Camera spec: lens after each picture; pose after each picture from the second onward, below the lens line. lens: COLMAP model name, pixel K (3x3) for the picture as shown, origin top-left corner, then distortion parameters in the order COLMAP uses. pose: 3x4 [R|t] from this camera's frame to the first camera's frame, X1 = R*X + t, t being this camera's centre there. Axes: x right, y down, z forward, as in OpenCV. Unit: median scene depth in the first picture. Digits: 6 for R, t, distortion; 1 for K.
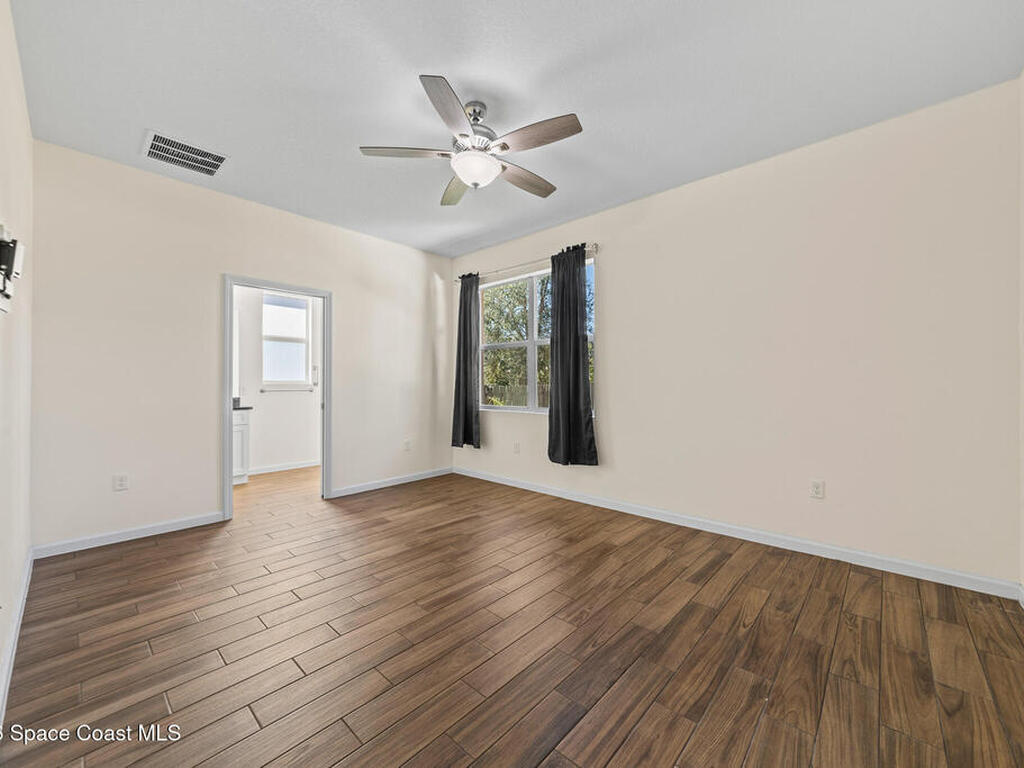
lens RADIAL K [[416.2, 0, 520.7], [0, 416.2, 391.1], [0, 0, 1]] dist [0.001248, -0.000047]
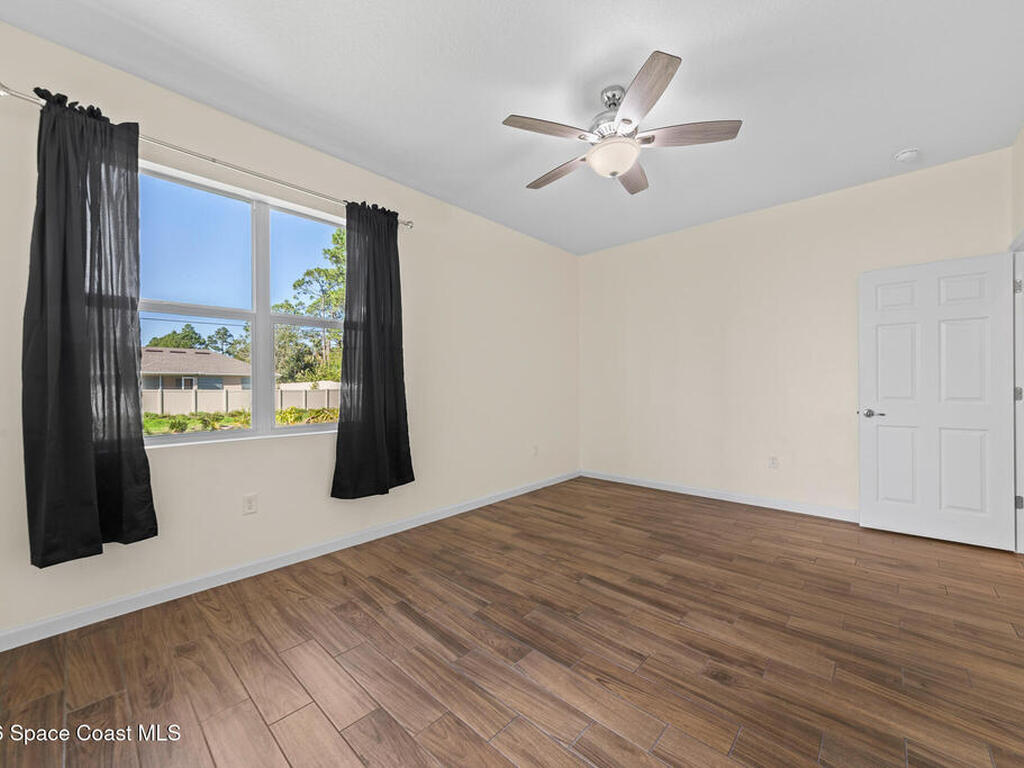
lens RADIAL K [[416.2, 0, 520.7], [0, 416.2, 391.1], [0, 0, 1]] dist [0.001248, -0.000047]
pose [[-0.006068, -0.015777, 0.999857, -0.814040], [0.026864, 0.999512, 0.015934, -0.016229], [-0.999621, 0.026957, -0.005641, 0.942456]]
